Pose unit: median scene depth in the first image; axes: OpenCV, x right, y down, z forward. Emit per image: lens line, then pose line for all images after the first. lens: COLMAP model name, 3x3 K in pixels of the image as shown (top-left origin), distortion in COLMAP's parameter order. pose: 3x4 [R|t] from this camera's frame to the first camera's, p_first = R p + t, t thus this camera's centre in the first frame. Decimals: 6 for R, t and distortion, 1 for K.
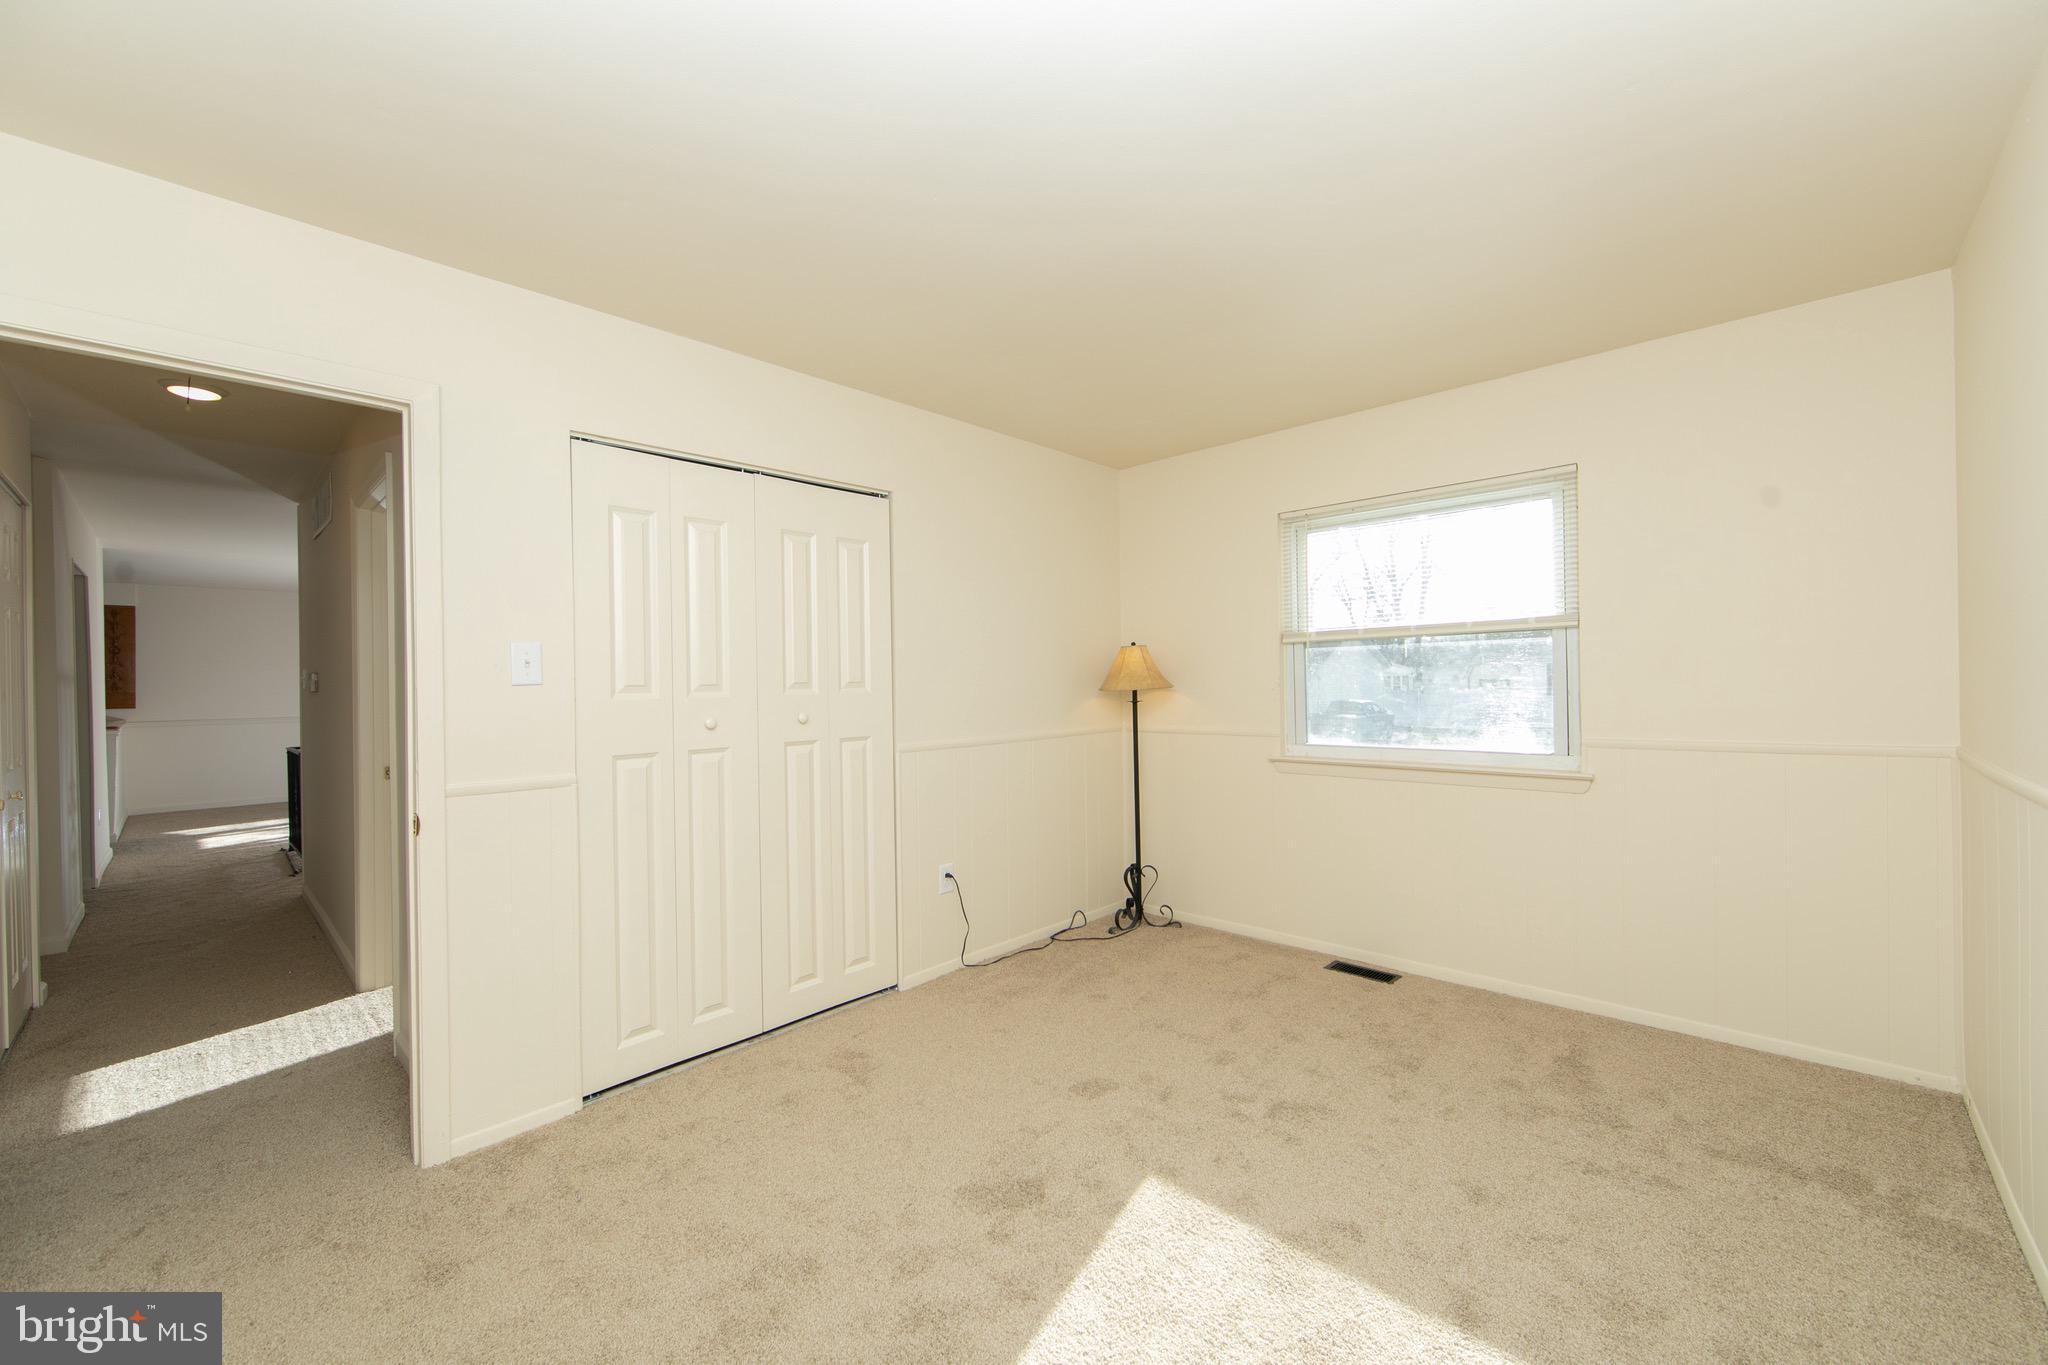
lens RADIAL K [[806.1, 0, 1045.8], [0, 806.1, 686.3], [0, 0, 1]] dist [-0.000695, -0.000052]
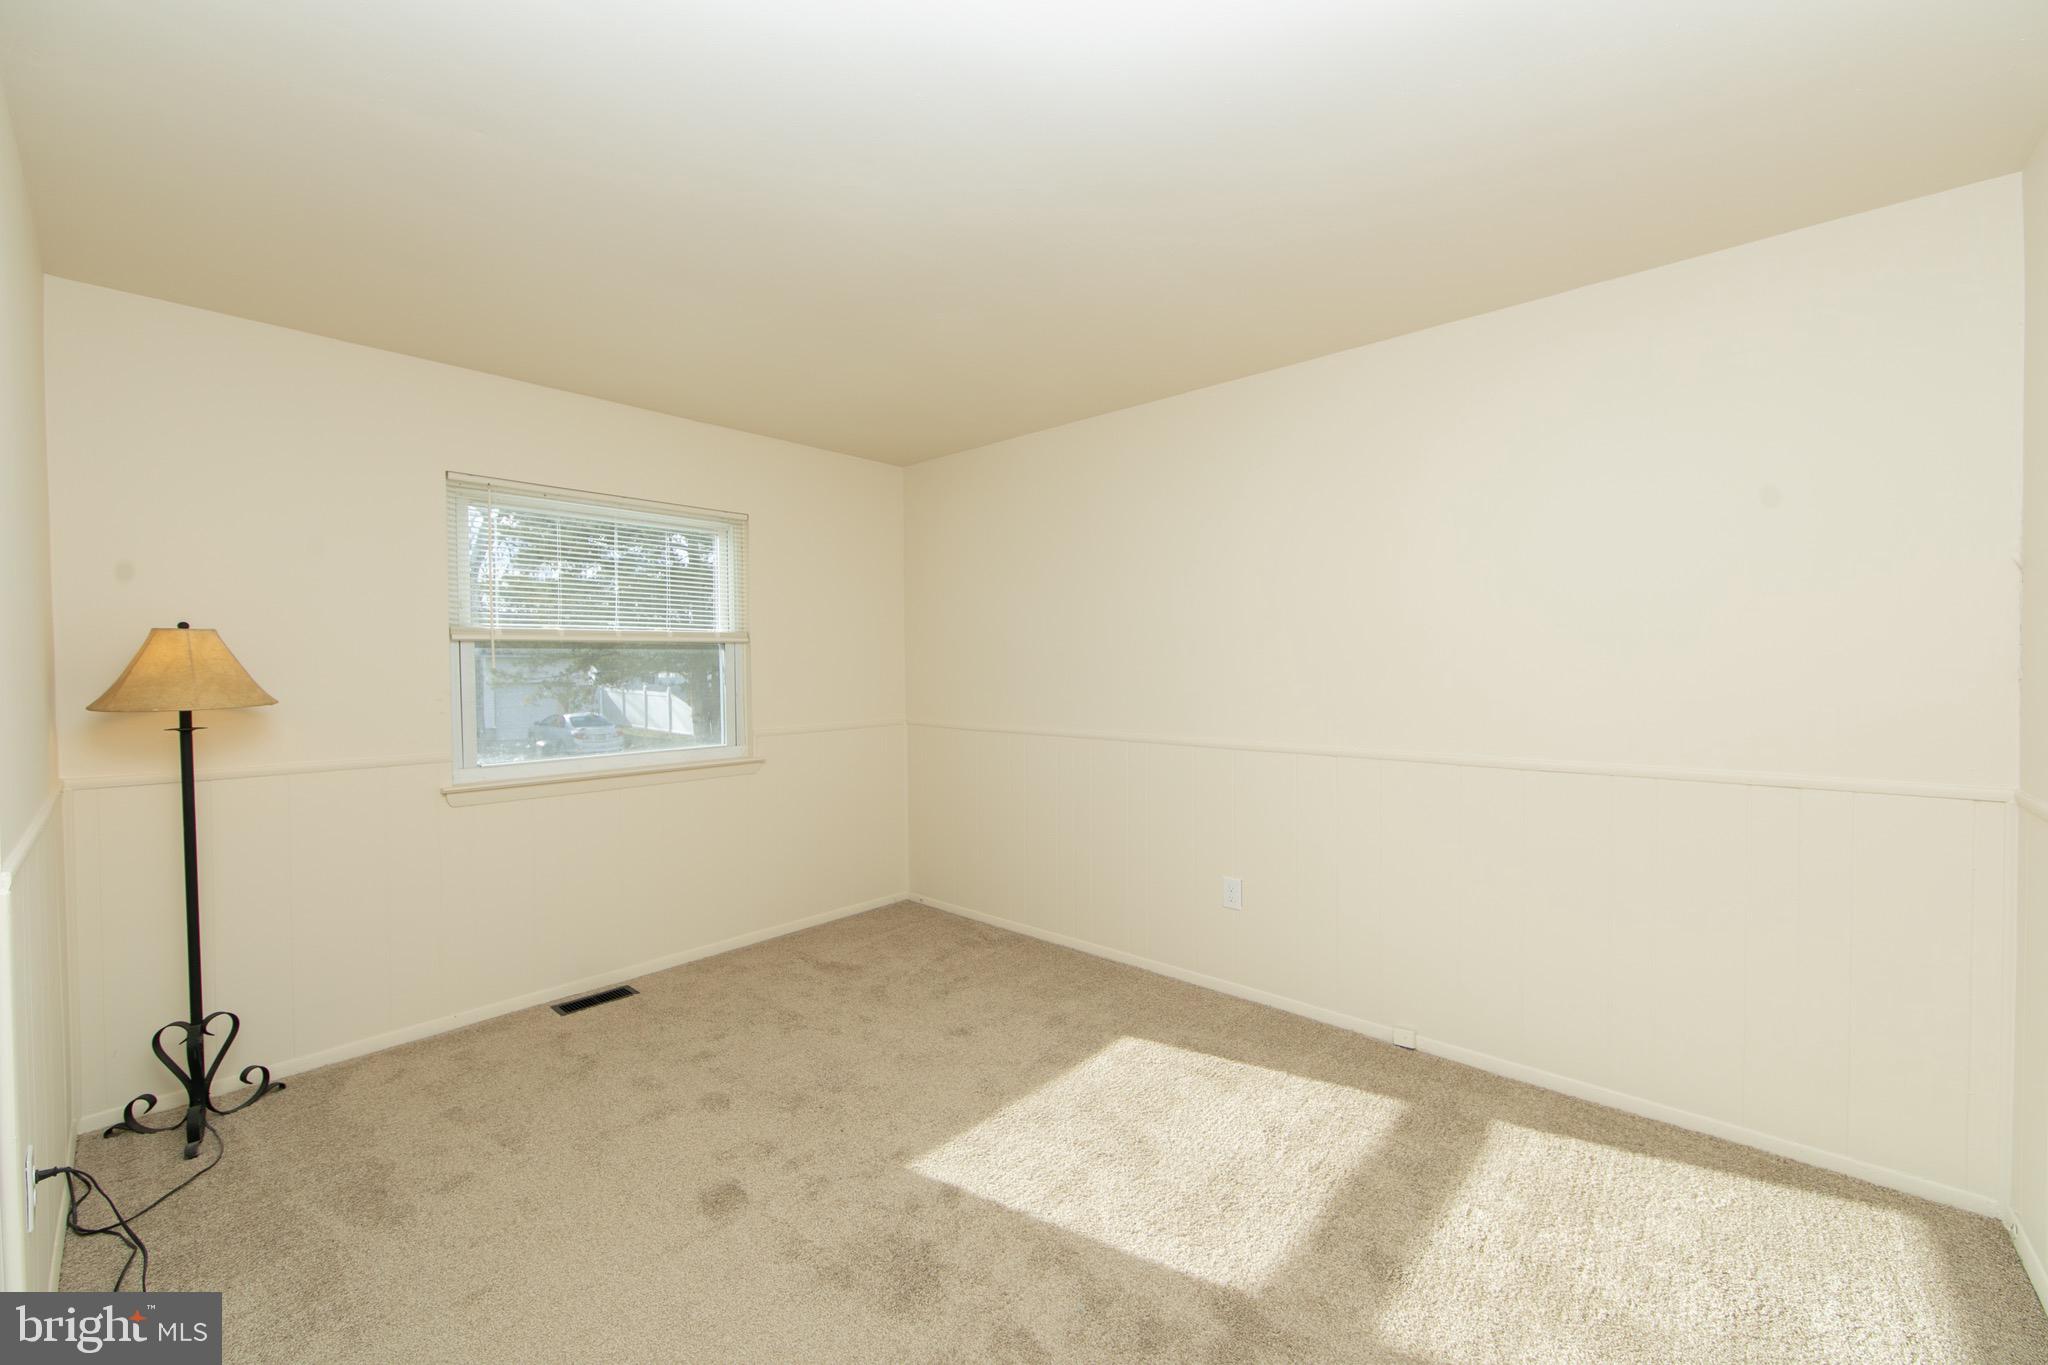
lens RADIAL K [[803.1, 0, 1024.0], [0, 803.1, 682.5], [0, 0, 1]] dist [-0.001742, -0.000162]
pose [[-0.014240, -0.004432, 0.999889, -0.547755], [0.012350, 0.999913, 0.004608, -0.010755], [-0.999822, 0.012415, -0.014184, 0.521489]]
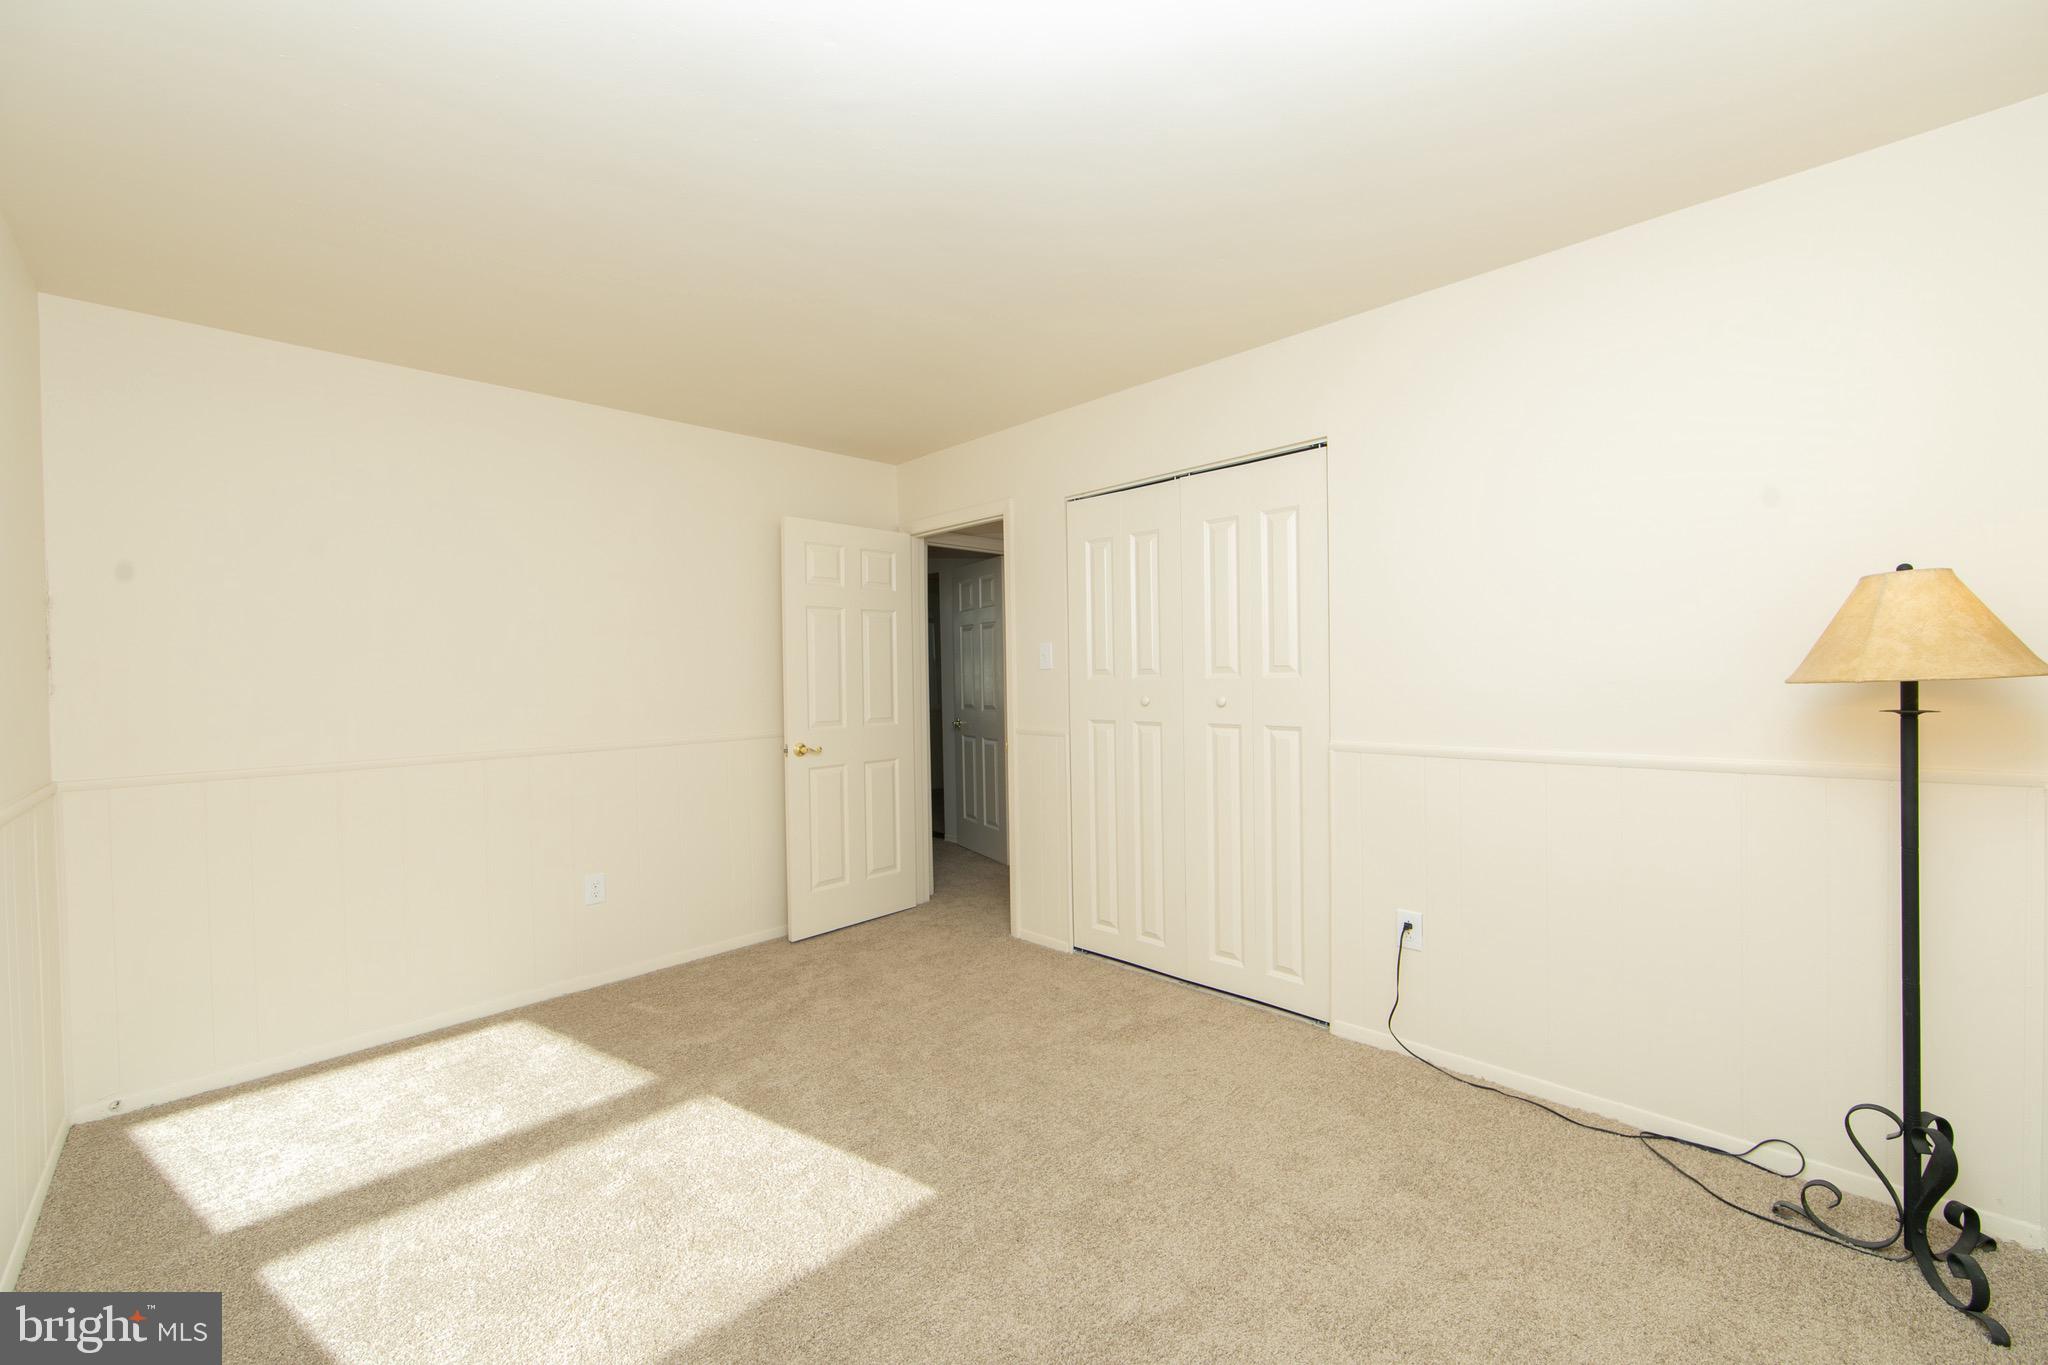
lens RADIAL K [[803.1, 0, 1024.0], [0, 803.1, 682.5], [0, 0, 1]] dist [-0.001742, -0.000162]
pose [[-0.048555, 0.035608, -0.998186, 0.640621], [0.020811, 0.999183, 0.034631, -0.022369], [0.998604, -0.019092, -0.049256, 0.707605]]
